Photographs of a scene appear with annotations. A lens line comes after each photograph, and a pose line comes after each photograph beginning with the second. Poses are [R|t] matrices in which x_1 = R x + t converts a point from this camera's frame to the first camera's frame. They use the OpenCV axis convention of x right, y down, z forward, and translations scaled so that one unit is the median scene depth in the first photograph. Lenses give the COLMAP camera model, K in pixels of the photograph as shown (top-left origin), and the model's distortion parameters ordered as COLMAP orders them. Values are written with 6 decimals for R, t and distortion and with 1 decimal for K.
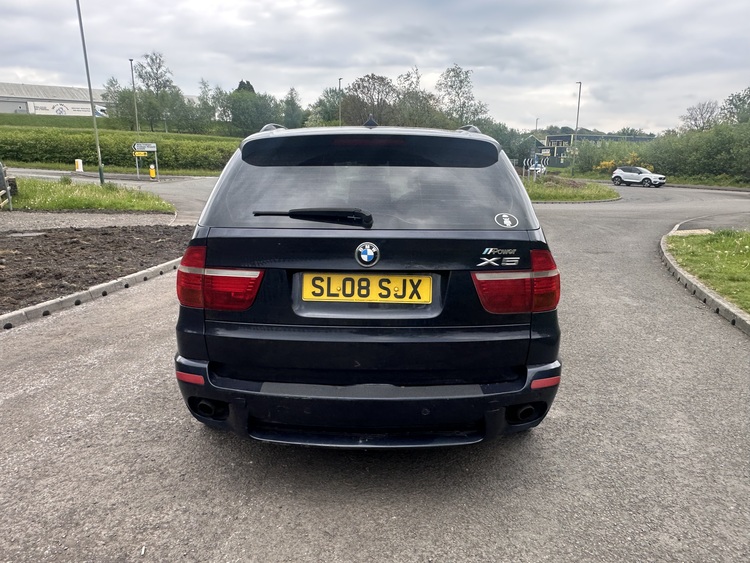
lens RADIAL K [[537.1, 0, 368.4], [0, 537.1, 284.3], [0, 0, 1]] dist [-0.001949, 0.000949]
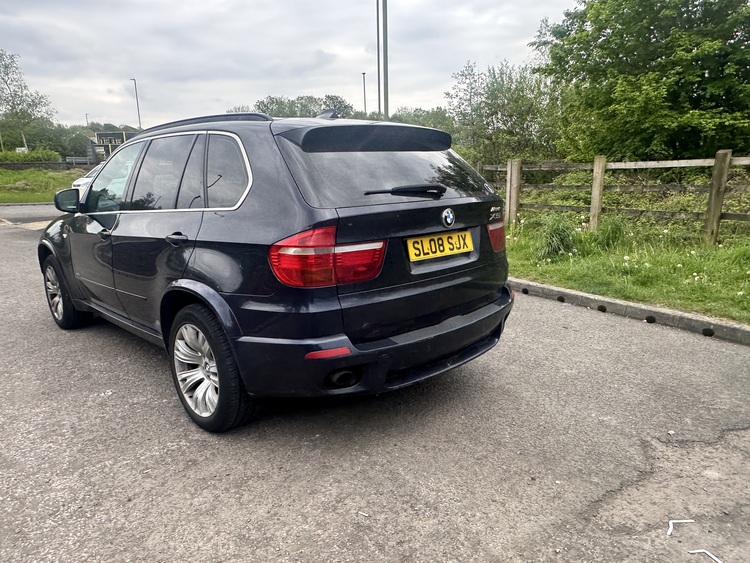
lens RADIAL K [[537.1, 0, 373.2], [0, 537.1, 281.2], [0, 0, 1]] dist [-0.001949, 0.000949]
pose [[0.706461, -0.168019, 0.687519, -0.764236], [0.169286, 0.983330, 0.066360, -0.015841], [-0.687208, 0.069507, 0.723128, 0.135458]]
